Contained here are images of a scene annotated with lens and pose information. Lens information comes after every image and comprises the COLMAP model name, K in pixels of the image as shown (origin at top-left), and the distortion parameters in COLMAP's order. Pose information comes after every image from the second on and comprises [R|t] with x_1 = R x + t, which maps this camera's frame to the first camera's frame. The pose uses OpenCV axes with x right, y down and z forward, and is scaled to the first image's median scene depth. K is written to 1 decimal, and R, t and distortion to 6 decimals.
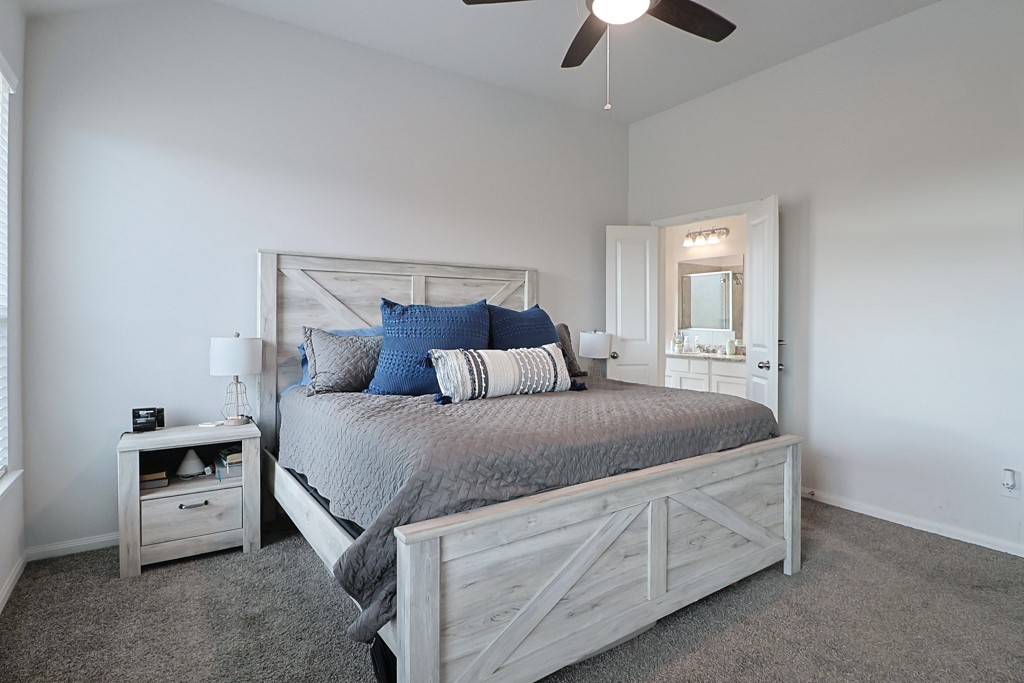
lens RADIAL K [[521.2, 0, 505.5], [0, 521.2, 326.2], [0, 0, 1]] dist [-0.004013, -0.011528]
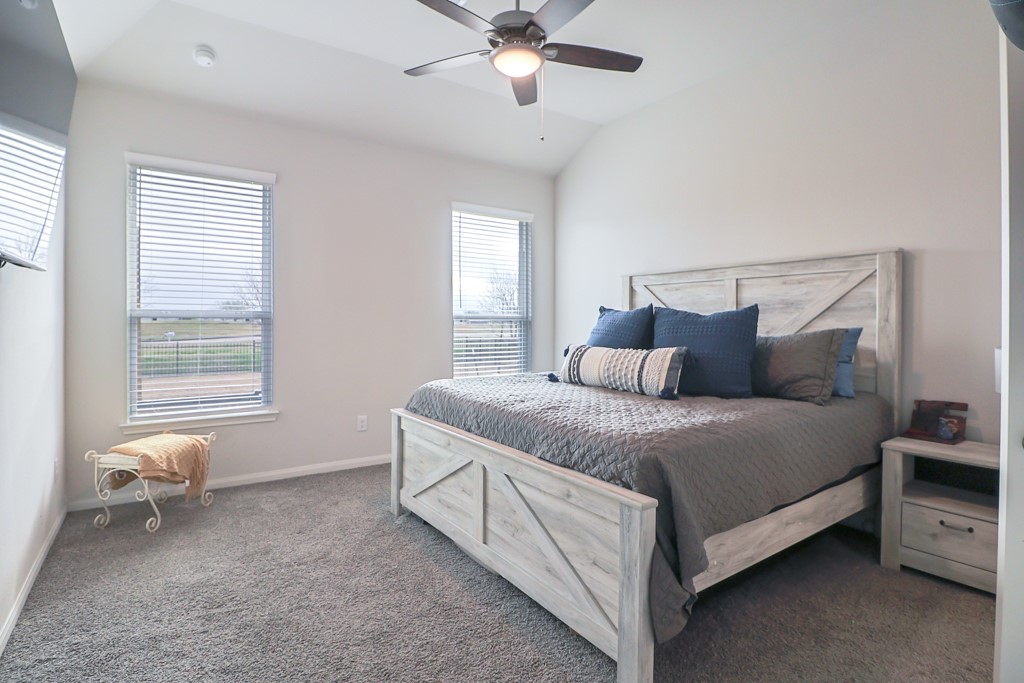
lens RADIAL K [[521.2, 0, 512.6], [0, 521.2, 330.5], [0, 0, 1]] dist [-0.004013, -0.011528]
pose [[0.004313, 0.015164, -0.999876, 0.836549], [-0.018460, 0.999716, 0.015082, -0.005367], [0.999820, 0.018393, 0.004592, 0.575387]]
